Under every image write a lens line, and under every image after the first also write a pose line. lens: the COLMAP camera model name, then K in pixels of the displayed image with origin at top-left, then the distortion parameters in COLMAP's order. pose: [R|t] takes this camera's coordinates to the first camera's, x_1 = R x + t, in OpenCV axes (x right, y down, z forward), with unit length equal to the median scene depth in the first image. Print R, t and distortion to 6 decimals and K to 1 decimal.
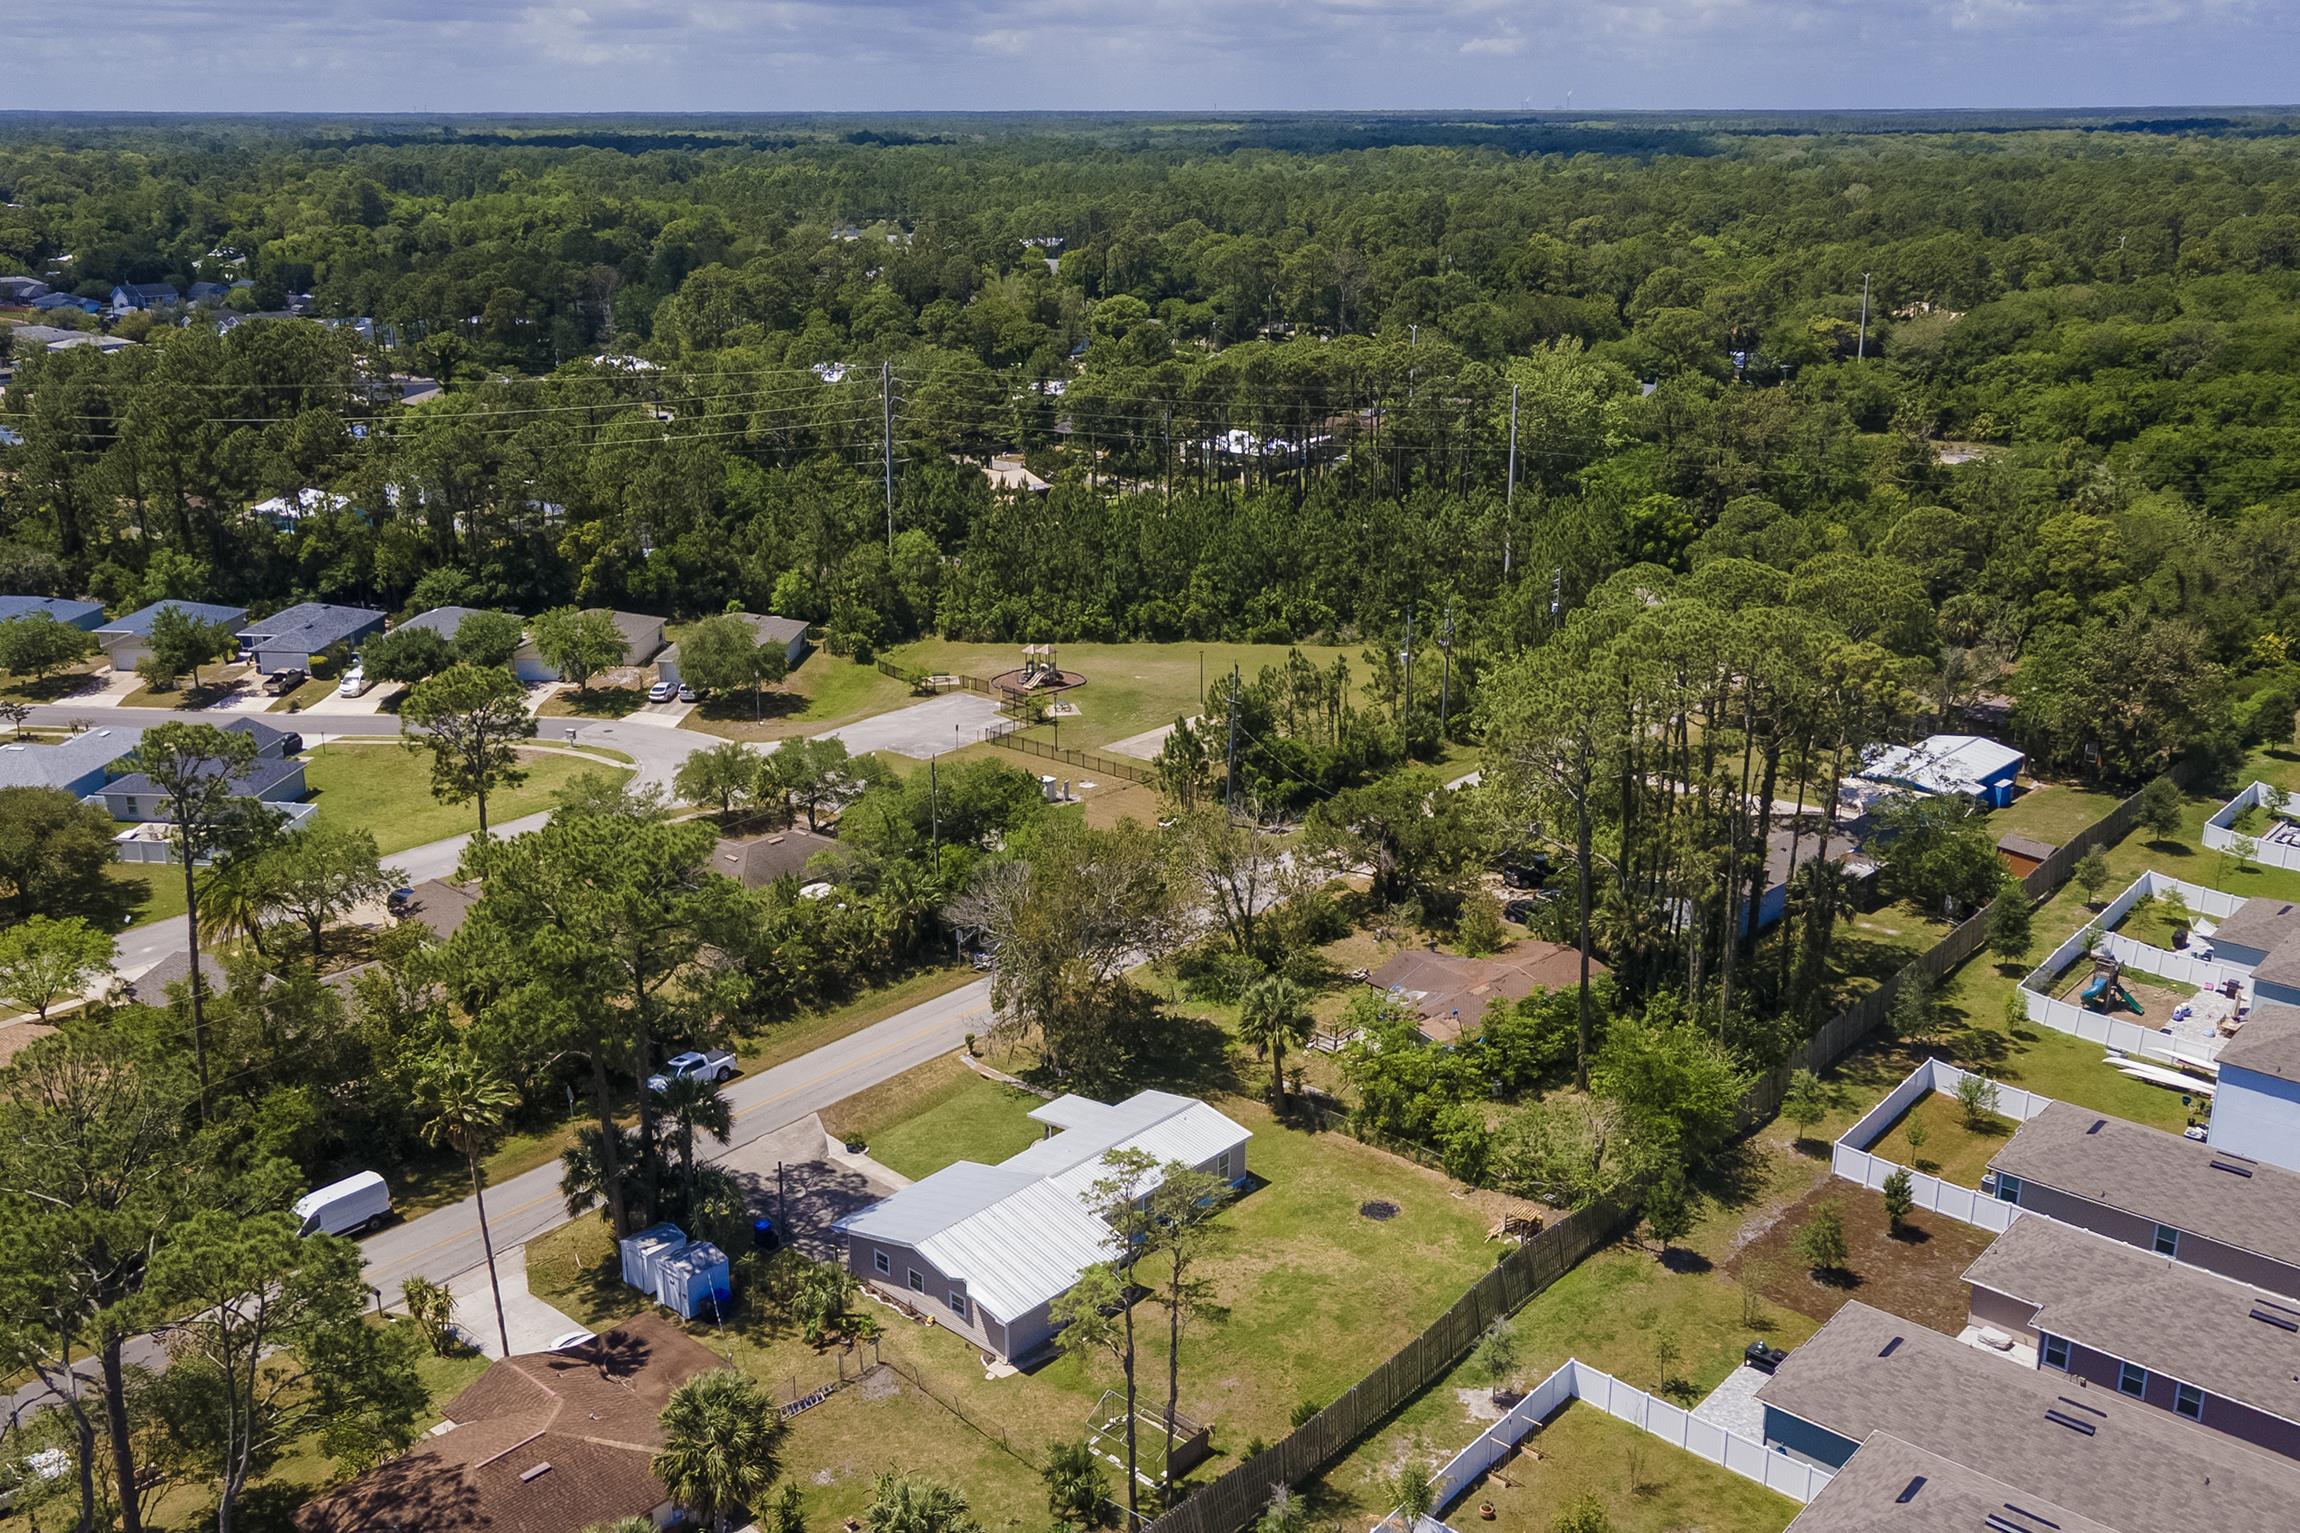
lens RADIAL K [[2023.8, 0, 1074.4], [0, 2023.8, 766.0], [0, 0, 1]] dist [0.005735, 0.003165]
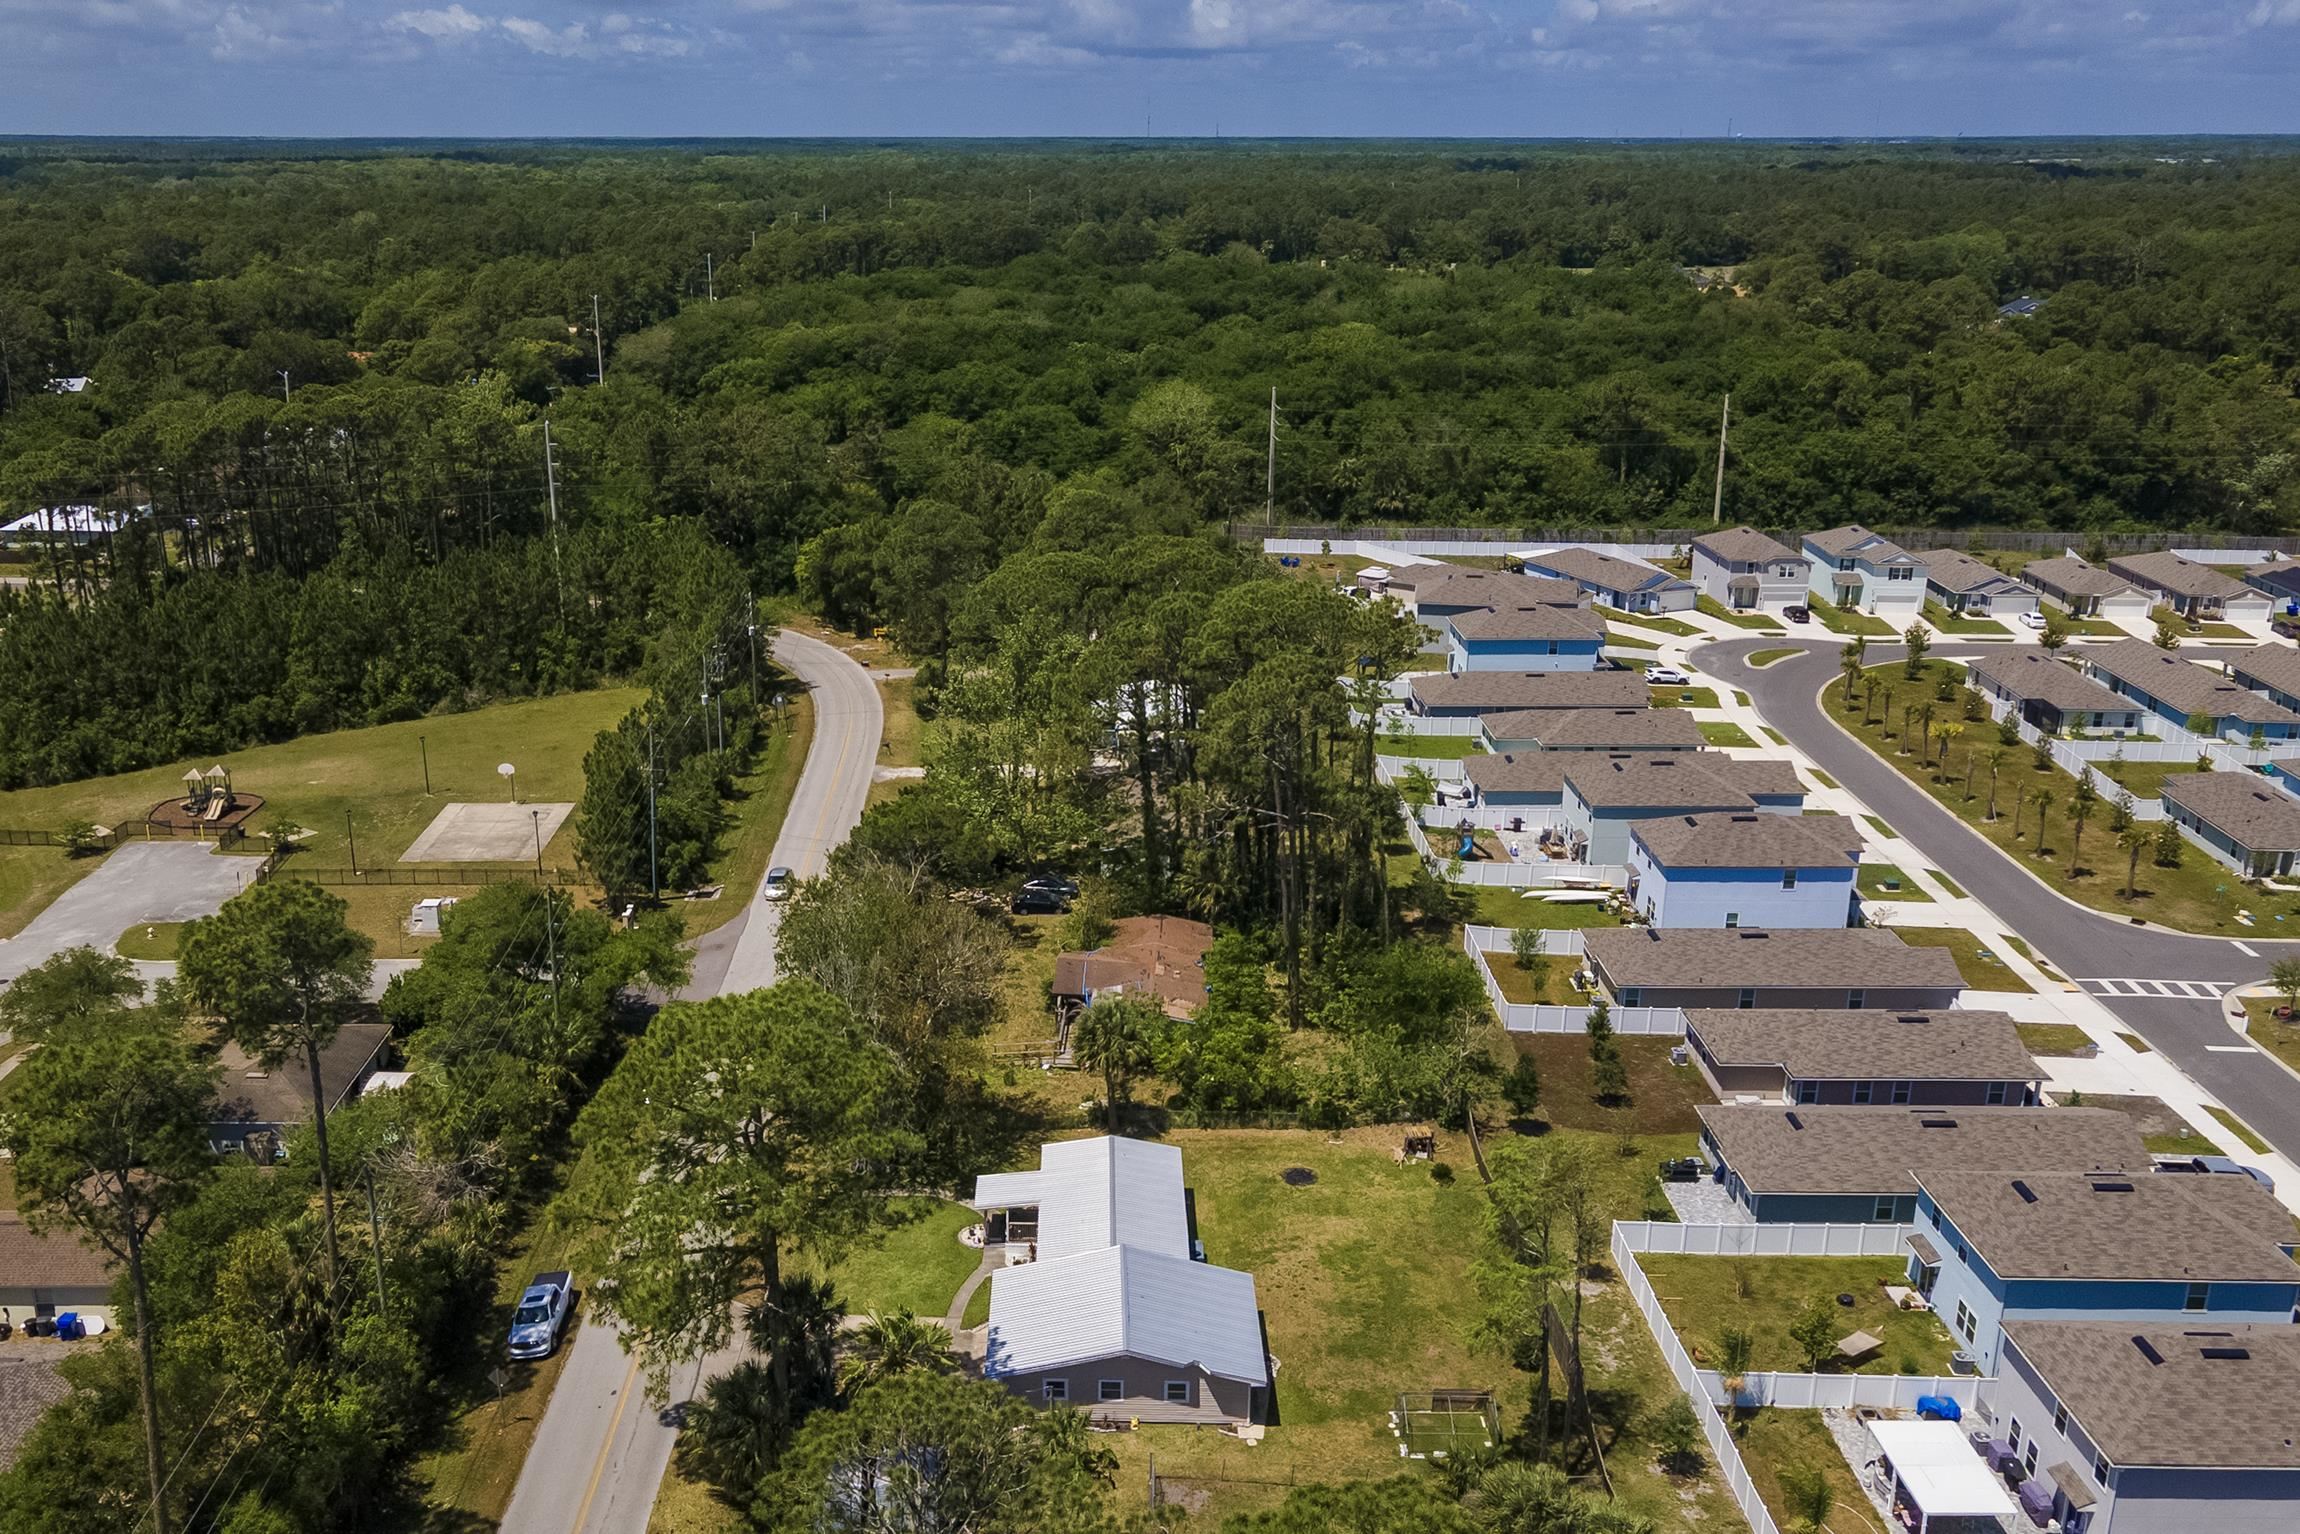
lens RADIAL K [[2023.8, 0, 1074.4], [0, 2023.8, 766.5], [0, 0, 1]] dist [0.005735, 0.003165]
pose [[0.749484, -0.193340, 0.633161, -0.313868], [0.201748, 0.977616, 0.059709, -0.041850], [-0.630532, 0.082989, 0.771714, 0.137228]]
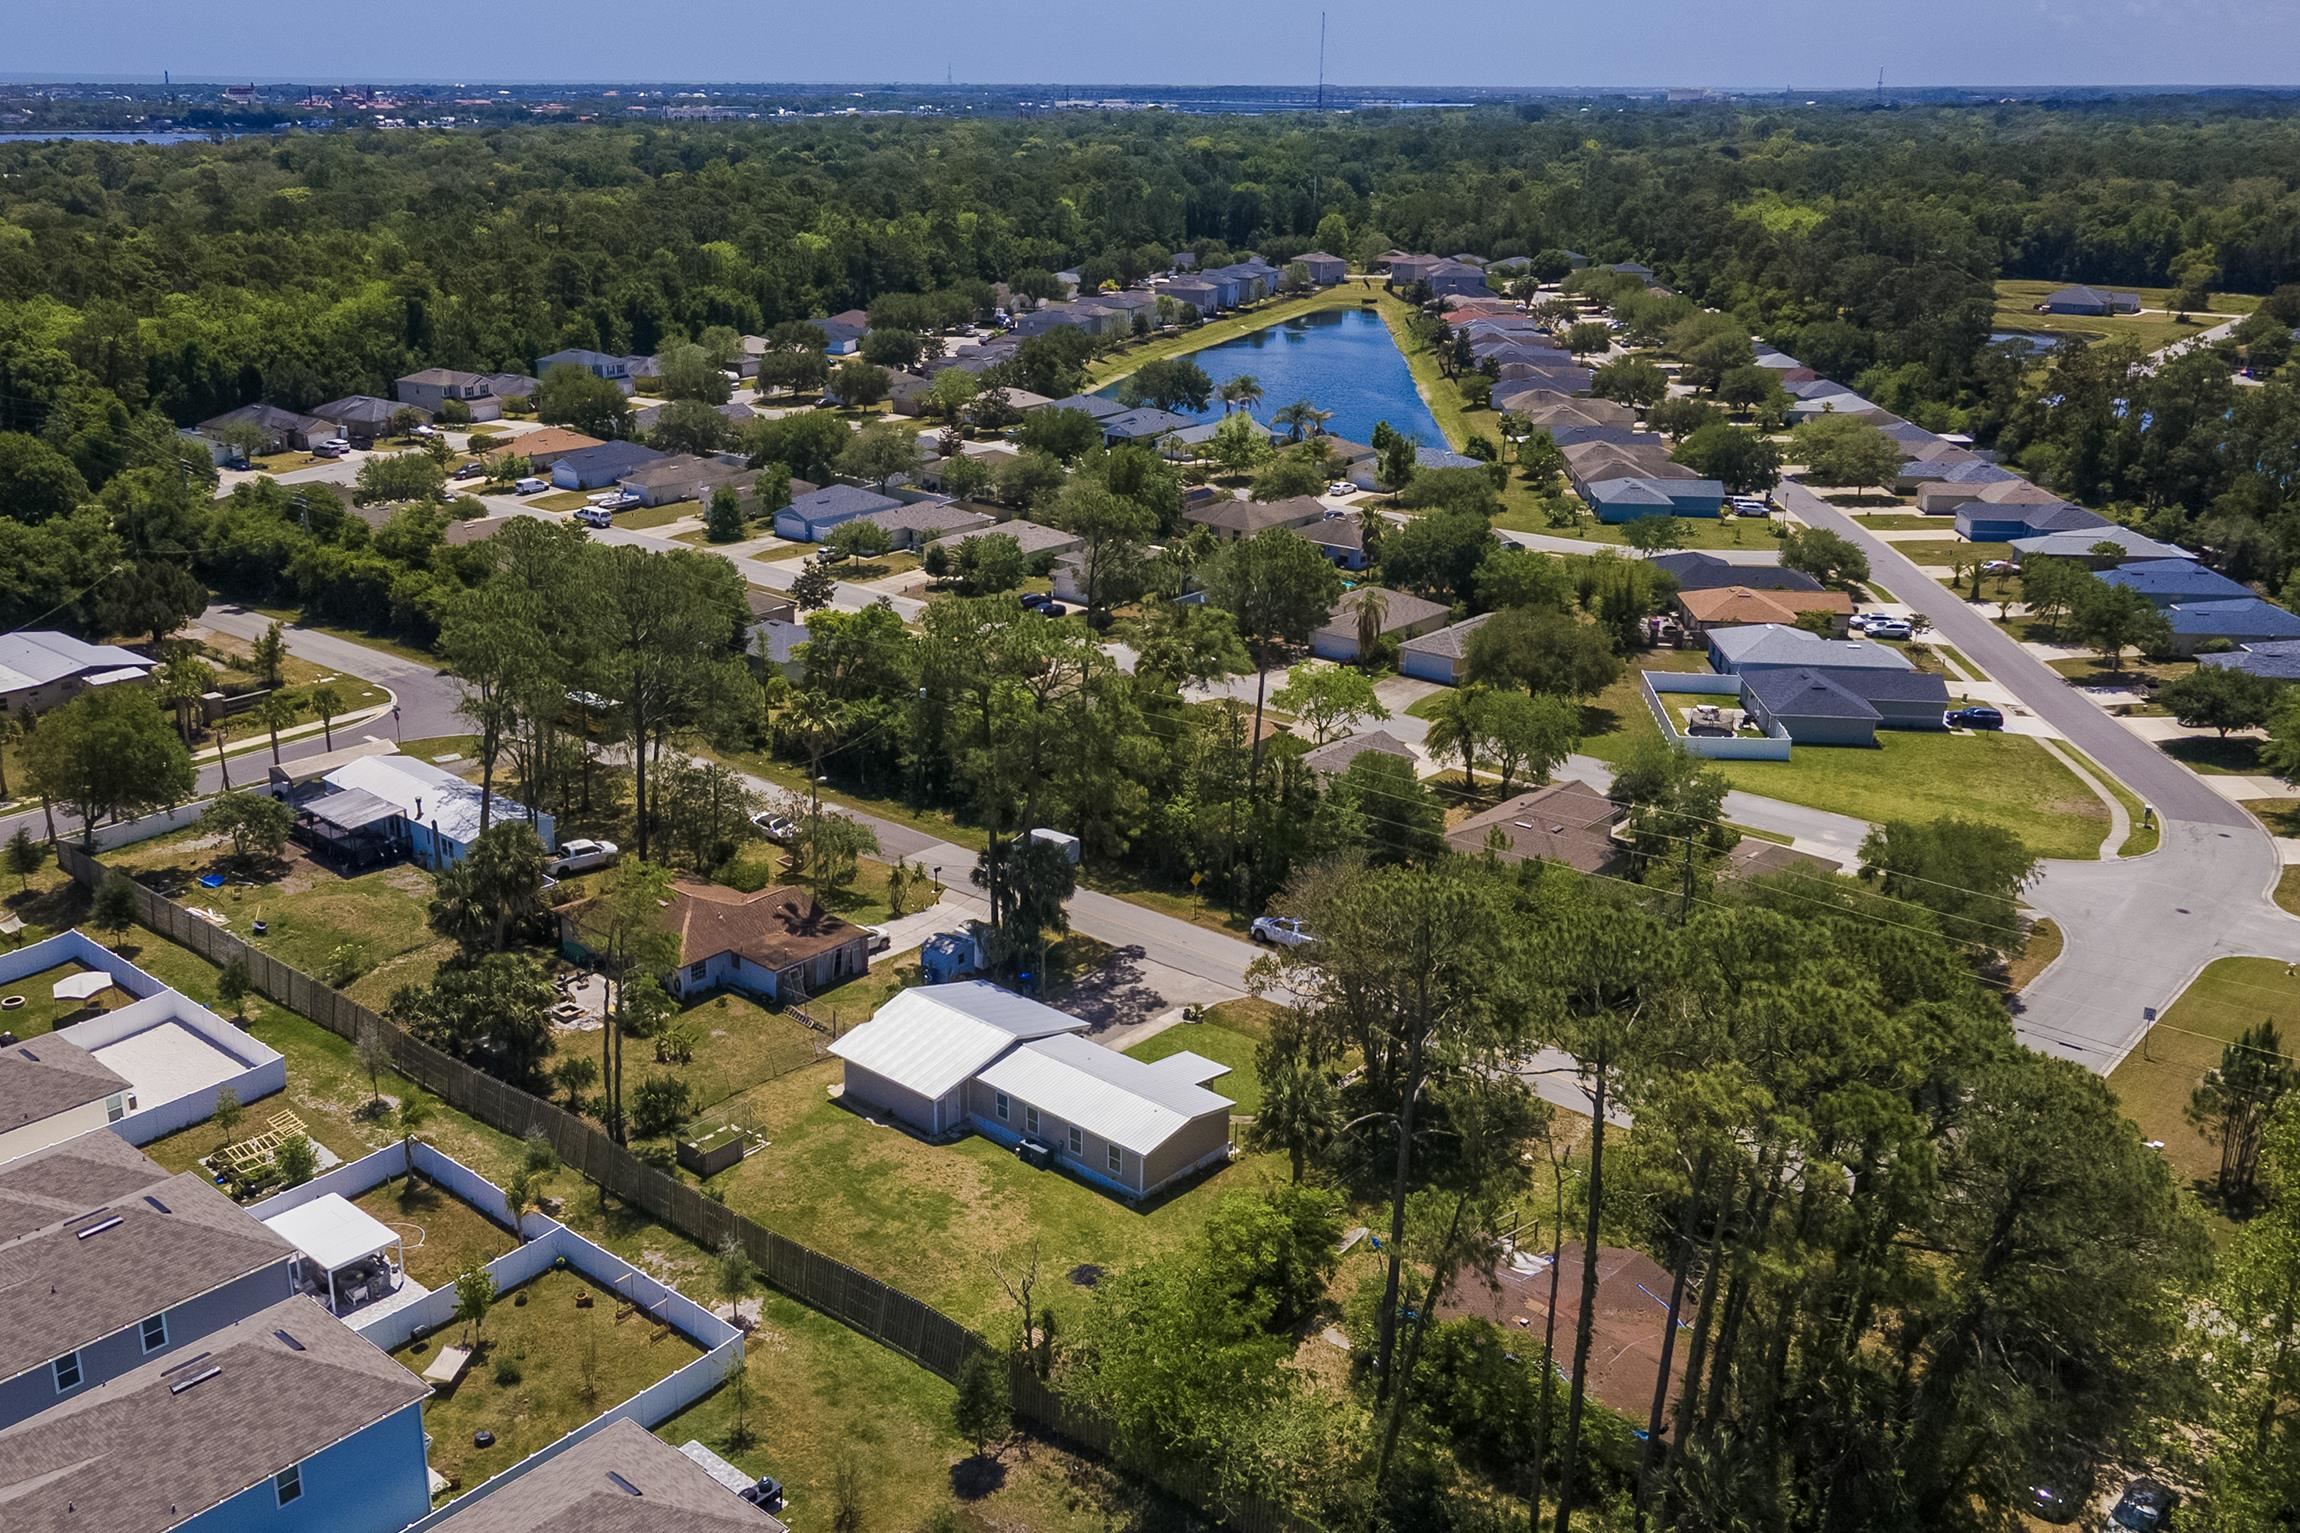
lens RADIAL K [[2023.8, 0, 1074.4], [0, 2023.8, 766.0], [0, 0, 1]] dist [0.005735, 0.003165]
pose [[0.008416, 0.316789, -0.948459, 0.531188], [-0.310187, 0.902532, 0.298697, -0.146861], [0.950638, 0.291686, 0.105860, 0.467734]]
